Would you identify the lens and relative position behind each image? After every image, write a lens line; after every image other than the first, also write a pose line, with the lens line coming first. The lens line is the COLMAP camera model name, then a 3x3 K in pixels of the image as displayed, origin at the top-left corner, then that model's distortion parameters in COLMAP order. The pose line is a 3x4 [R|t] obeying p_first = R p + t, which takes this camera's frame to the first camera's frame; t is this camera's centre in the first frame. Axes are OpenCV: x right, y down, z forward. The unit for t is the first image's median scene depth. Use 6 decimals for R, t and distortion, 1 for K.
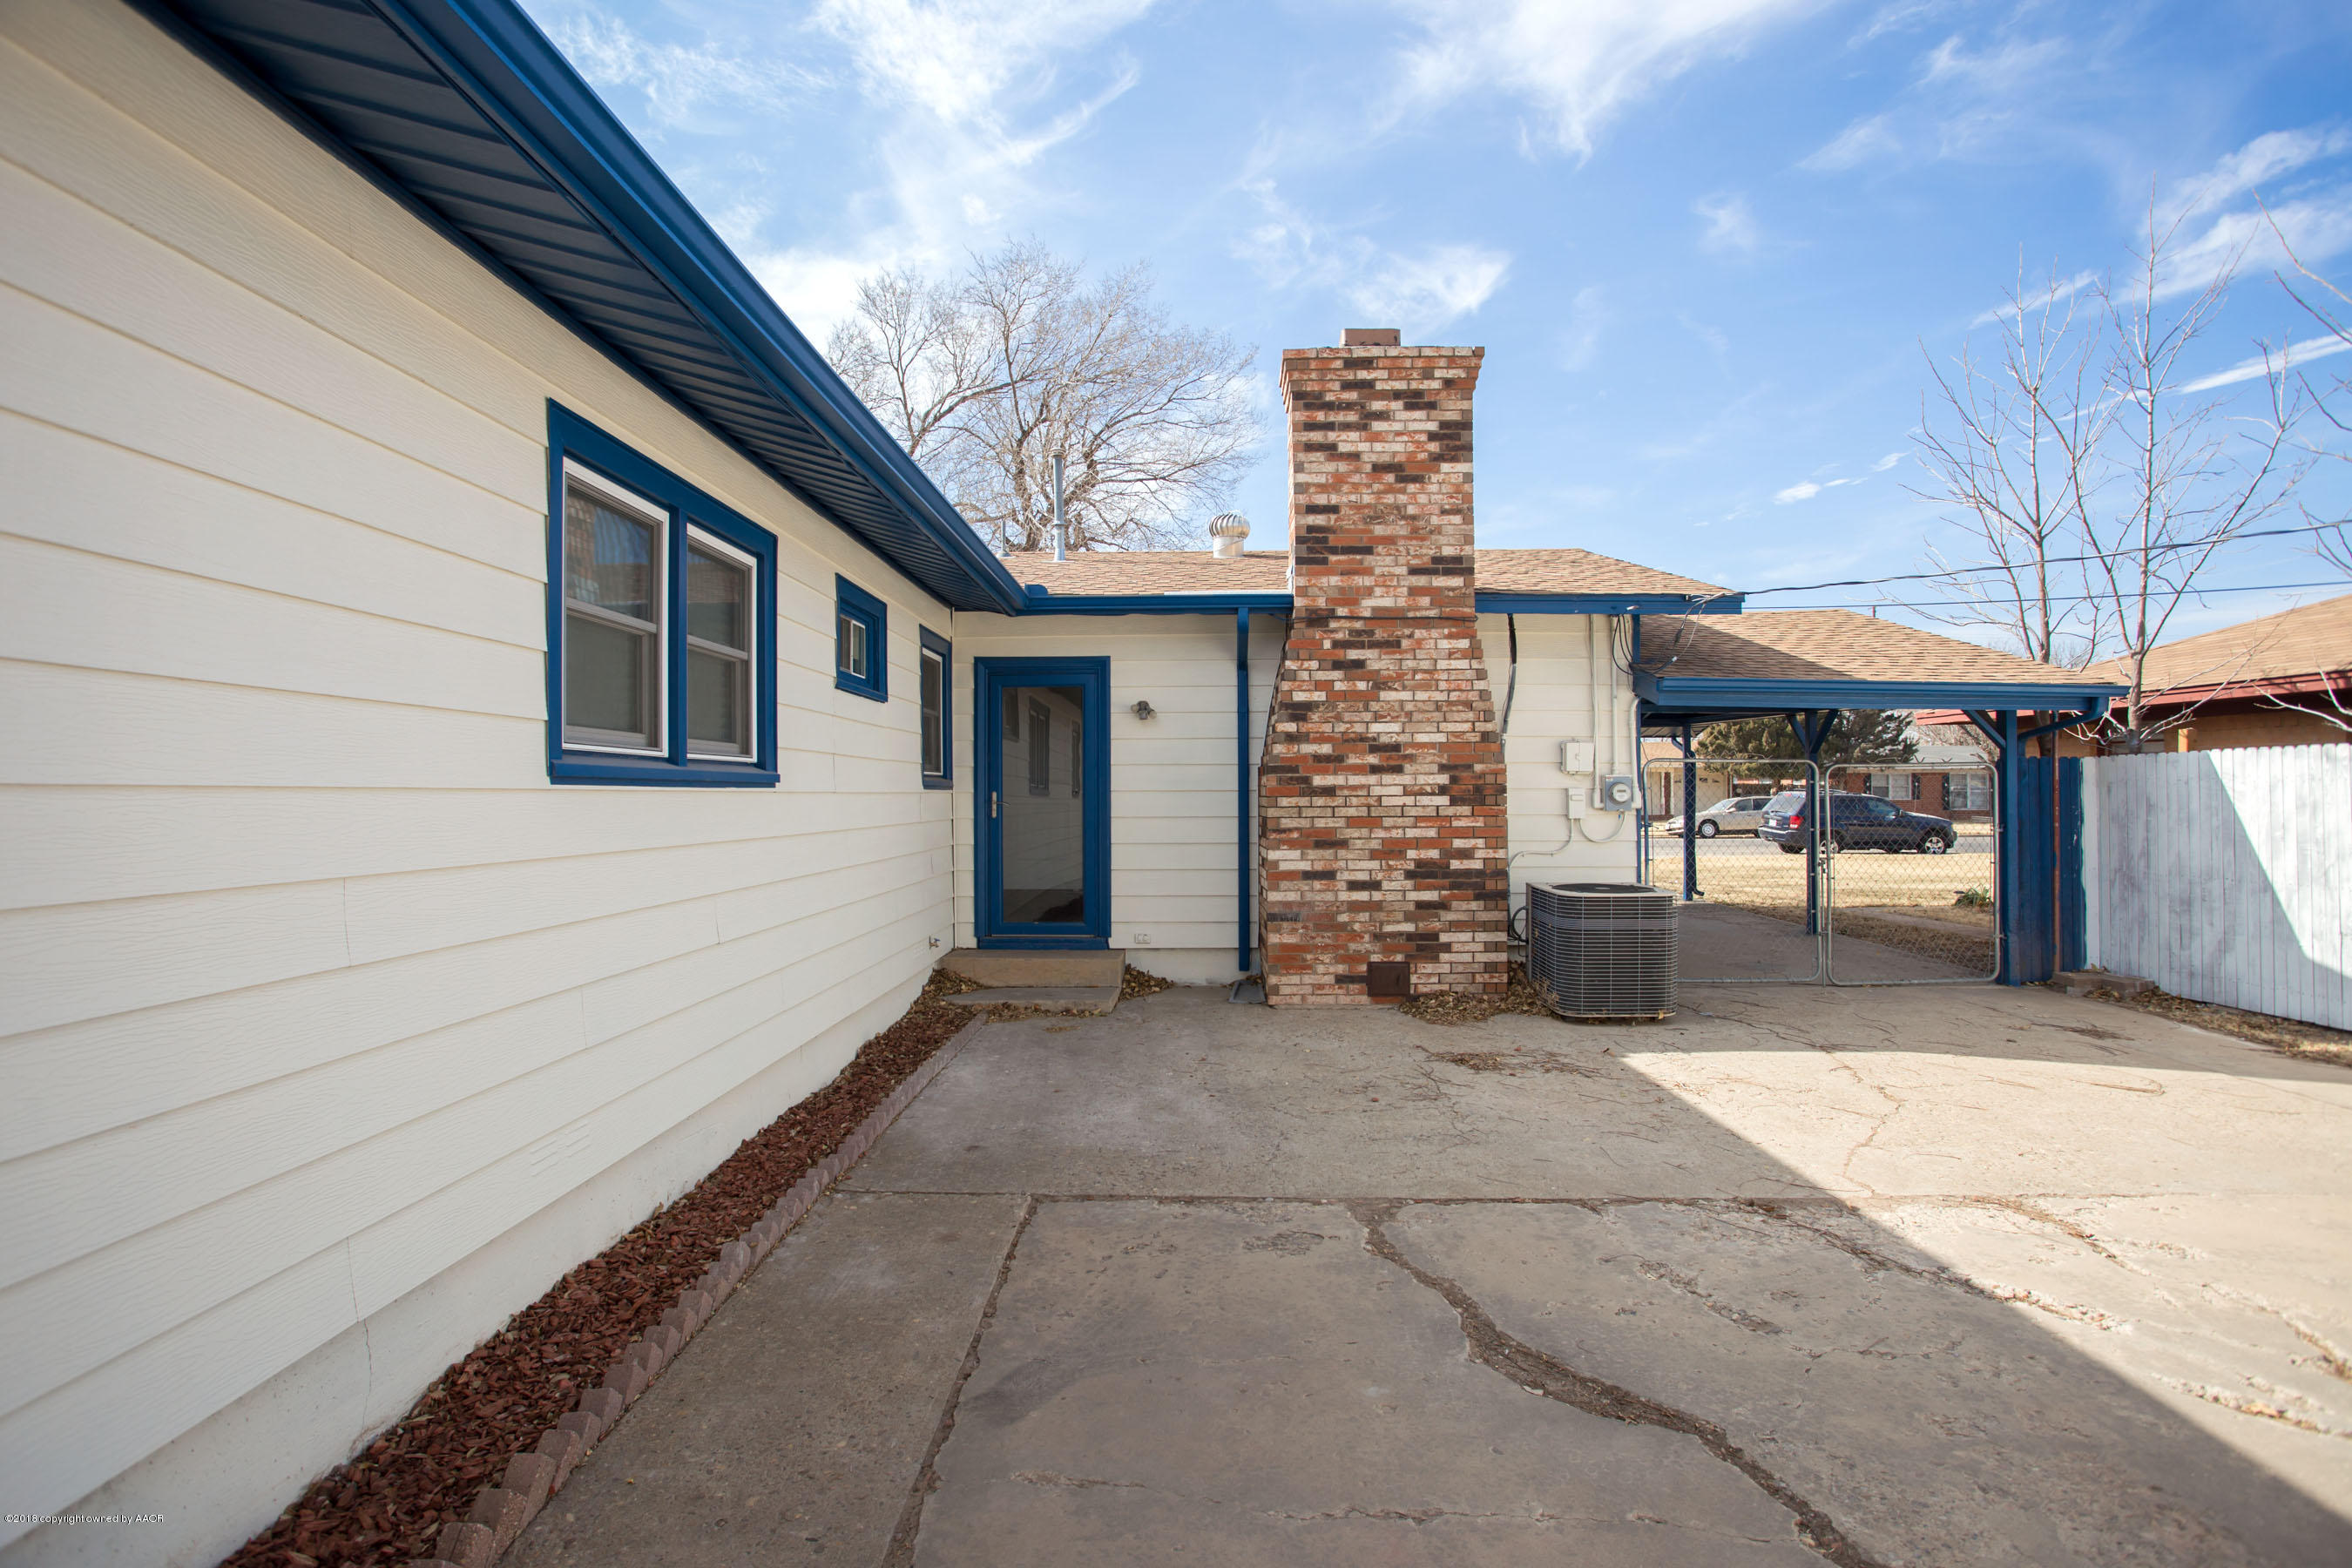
lens RADIAL K [[1183.2, 0, 1176.0], [0, 1183.2, 784.0], [0, 0, 1]] dist [-0.059197, 0.025549]
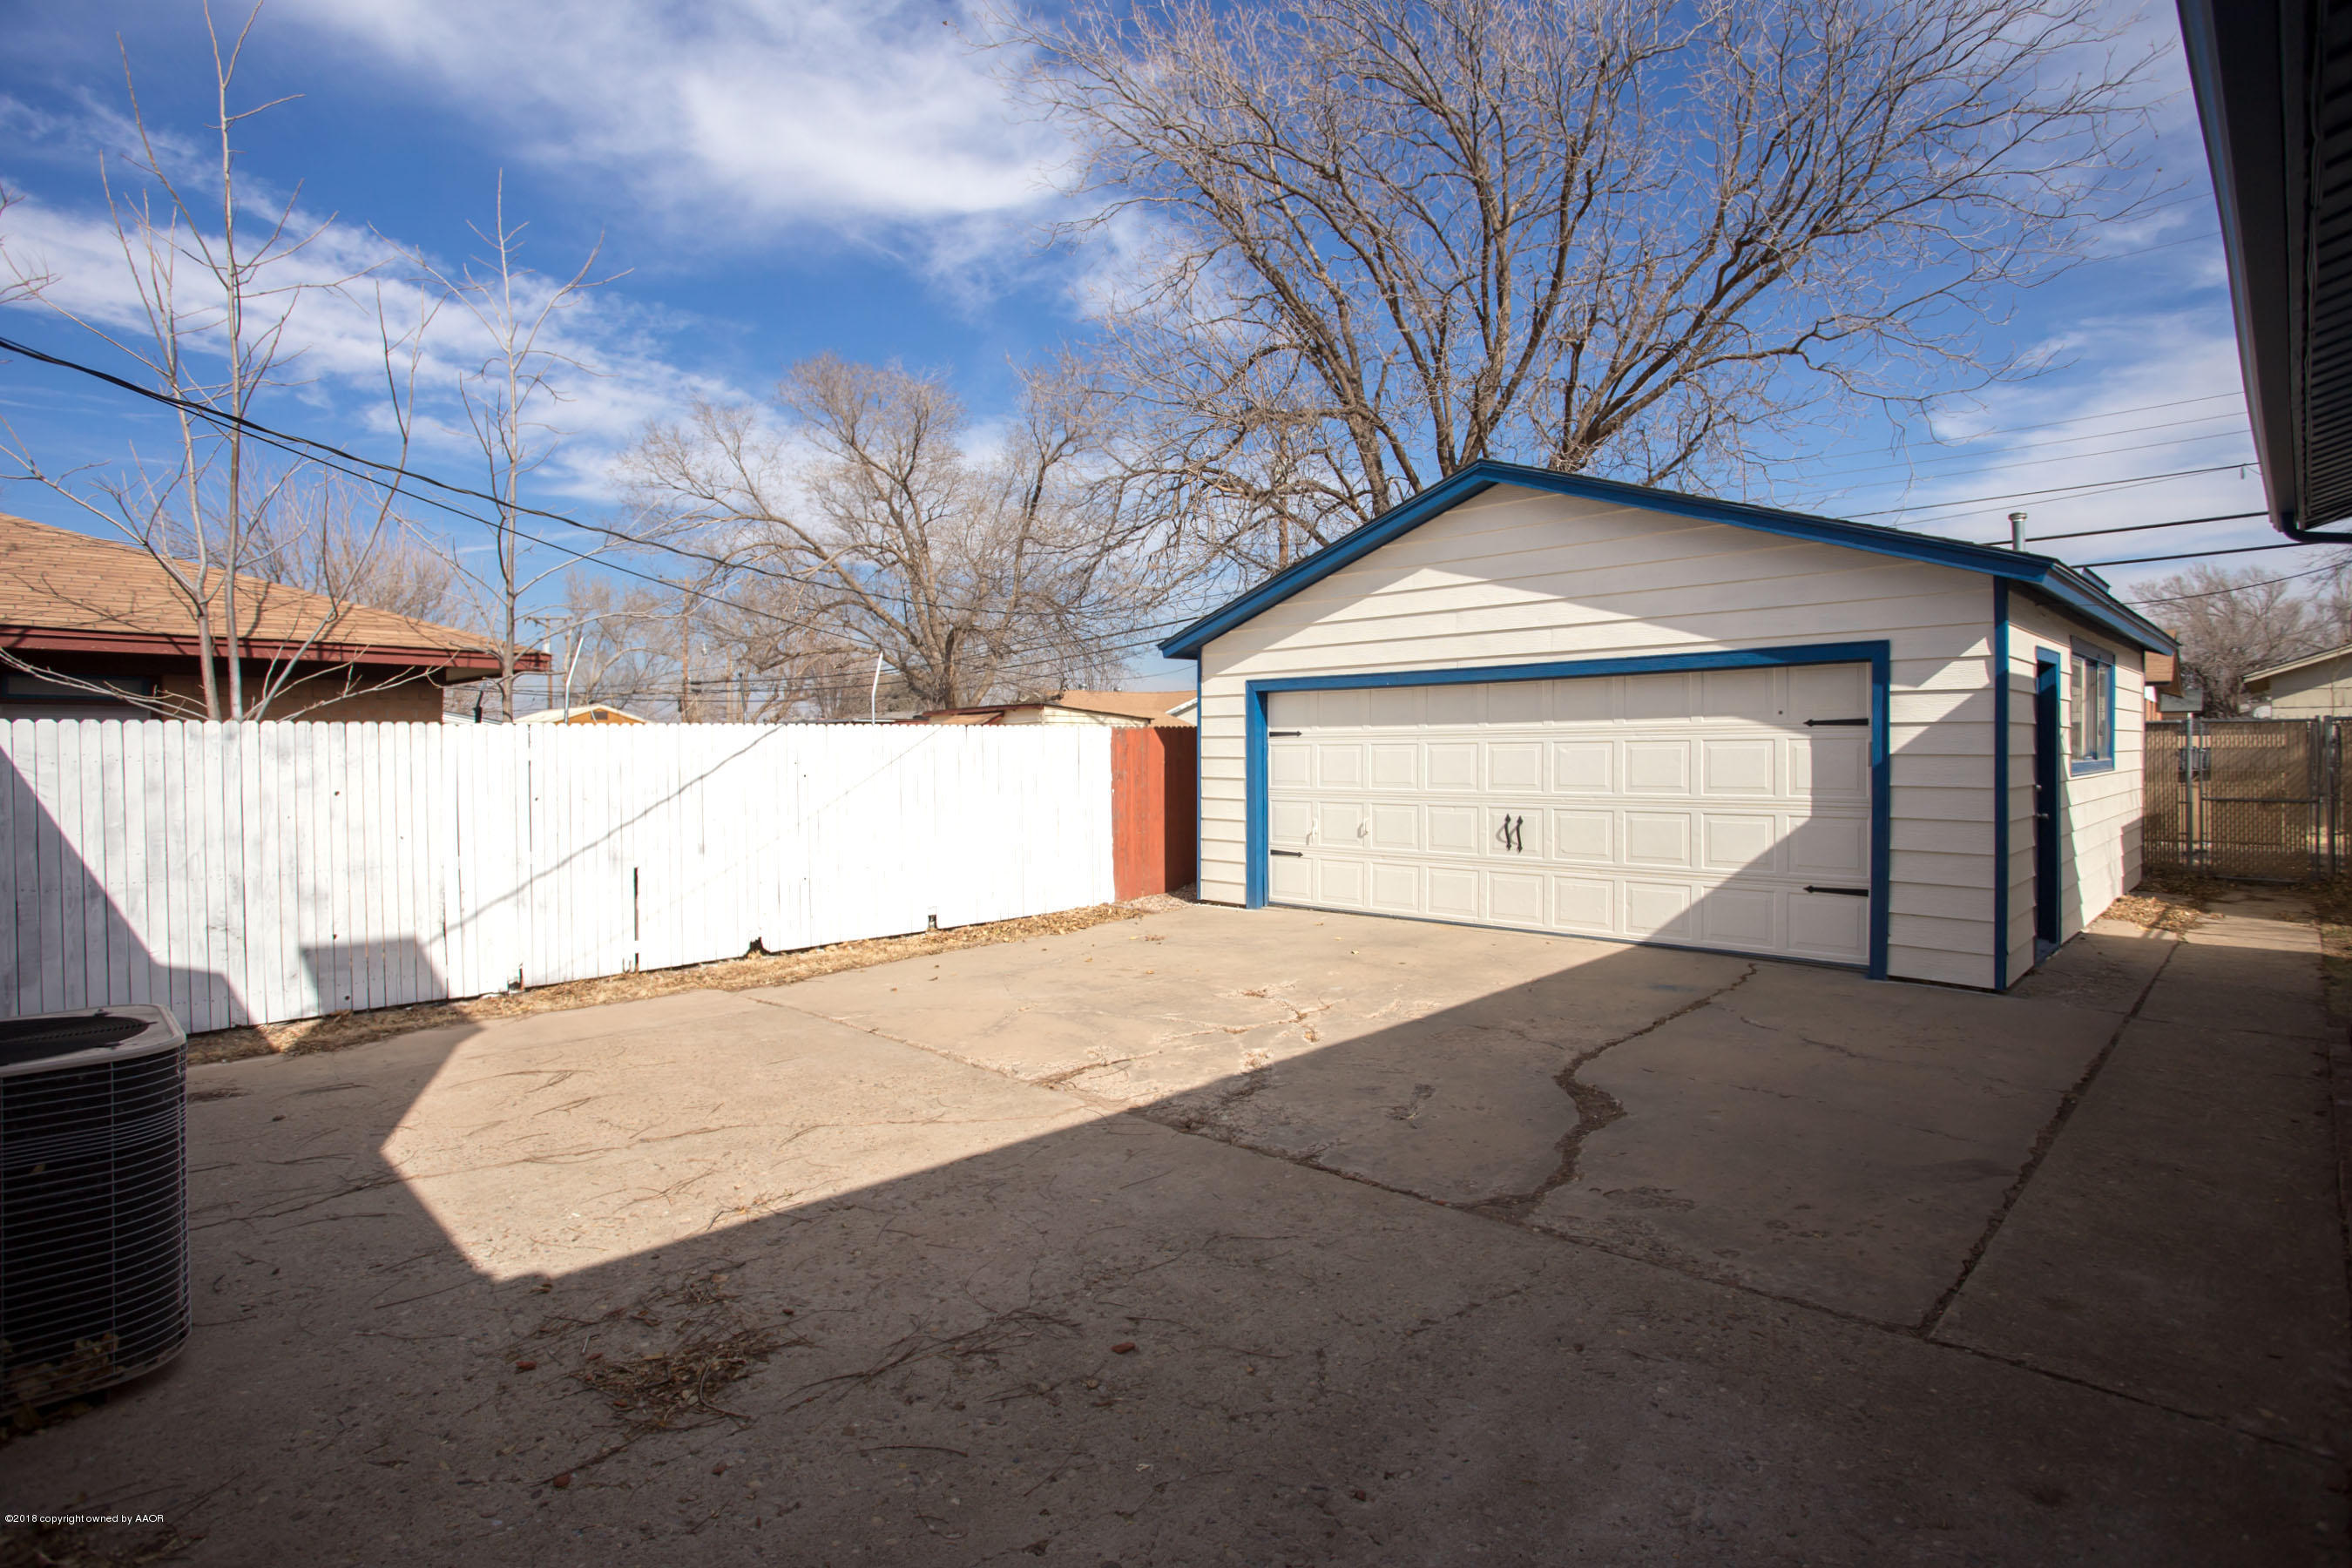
lens RADIAL K [[1183.2, 0, 1176.0], [0, 1183.2, 784.0], [0, 0, 1]] dist [-0.059197, 0.025549]
pose [[-0.725909, -0.003356, 0.687782, -0.270975], [0.010095, 0.999828, 0.015533, 0.015945], [-0.687716, 0.018219, -0.725751, 1.821970]]
